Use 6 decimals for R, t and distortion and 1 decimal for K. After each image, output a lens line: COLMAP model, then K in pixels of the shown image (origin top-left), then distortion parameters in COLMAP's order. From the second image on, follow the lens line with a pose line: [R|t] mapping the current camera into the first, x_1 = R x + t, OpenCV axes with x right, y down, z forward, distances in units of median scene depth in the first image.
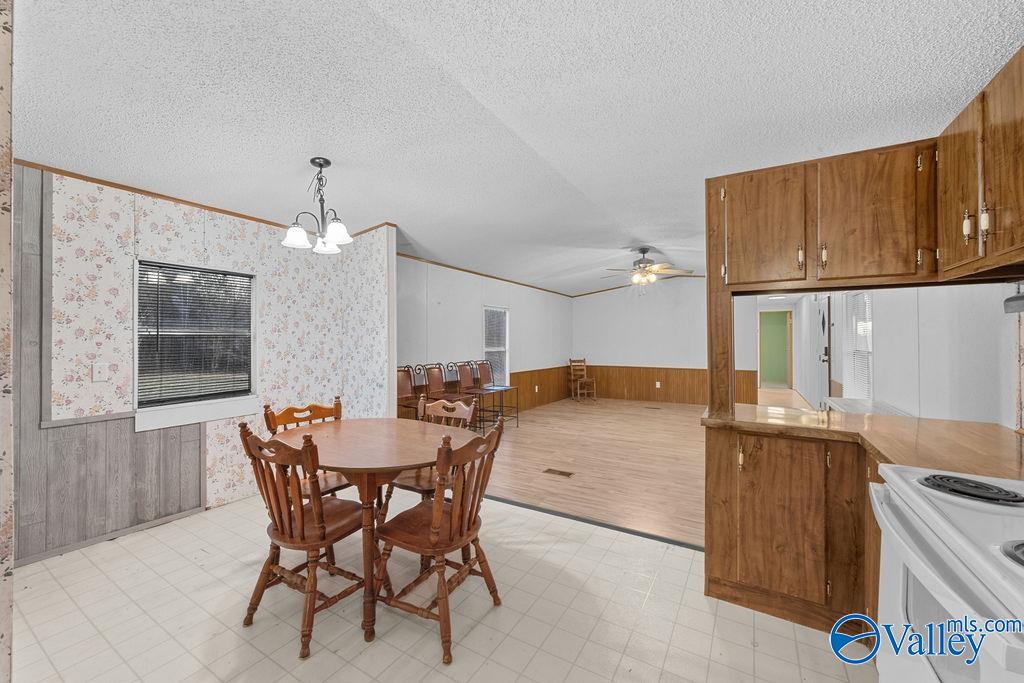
lens RADIAL K [[405.8, 0, 503.1], [0, 405.8, 337.0], [0, 0, 1]] dist [-0.004317, 0.000573]
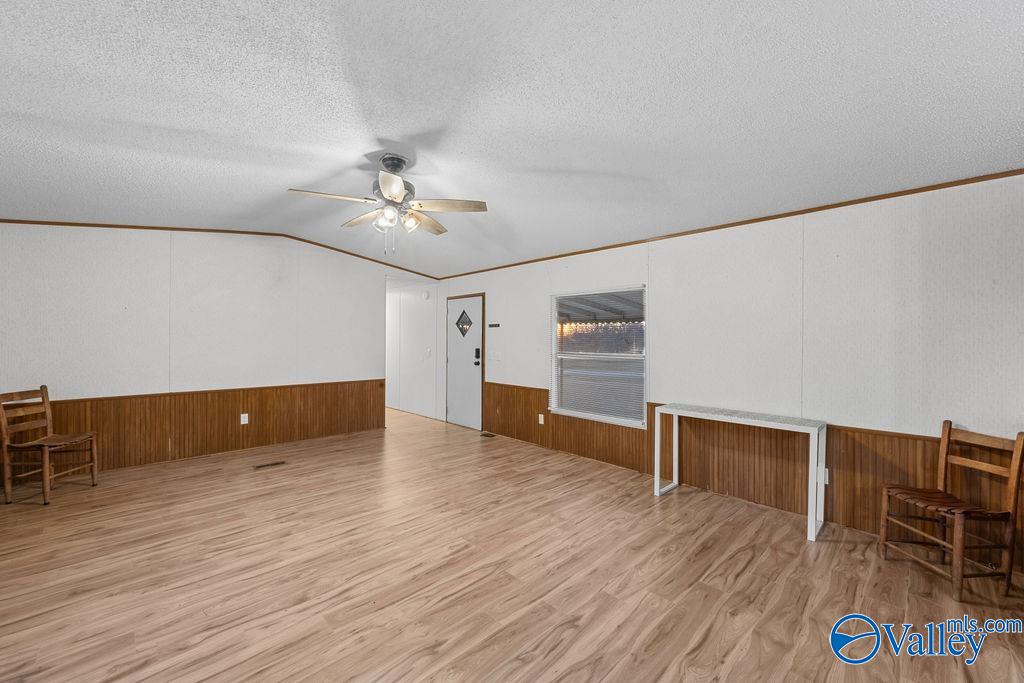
lens RADIAL K [[405.8, 0, 507.7], [0, 405.8, 341.4], [0, 0, 1]] dist [-0.004317, 0.000573]
pose [[0.248895, -0.001597, 0.968529, -0.284113], [-0.016425, 0.999848, 0.005870, 0.004574], [-0.968391, -0.017369, 0.248831, 2.065837]]
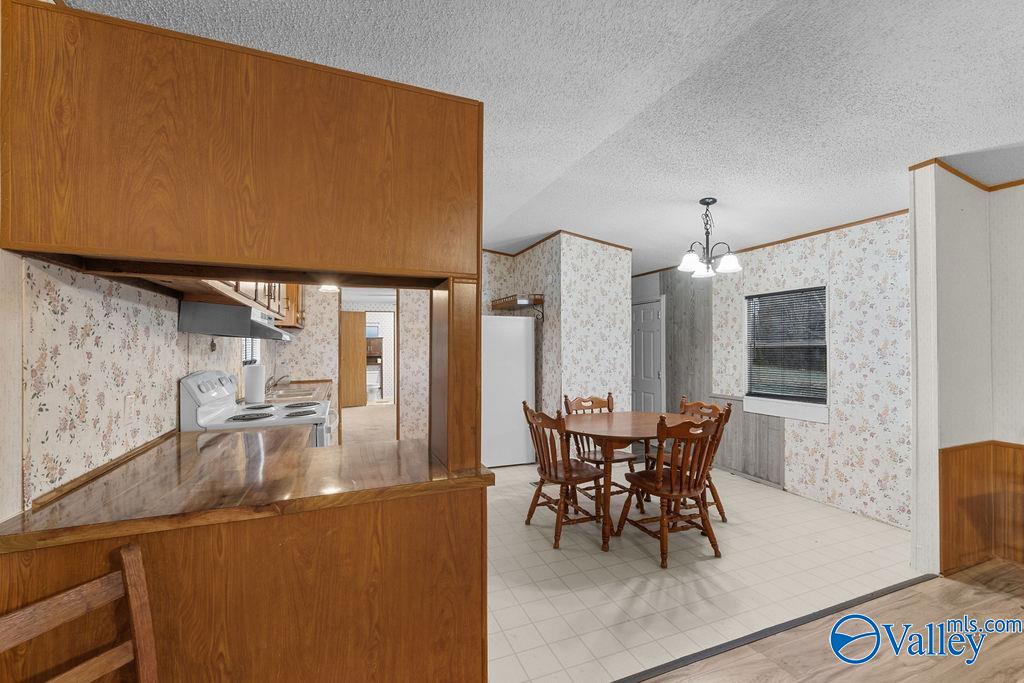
lens RADIAL K [[405.8, 0, 504.6], [0, 405.8, 346.3], [0, 0, 1]] dist [-0.004317, 0.000573]
pose [[-0.601112, -0.003780, -0.799156, 1.147649], [0.005448, 0.999946, -0.008828, 0.001653], [0.799146, -0.009661, -0.601059, 1.652300]]
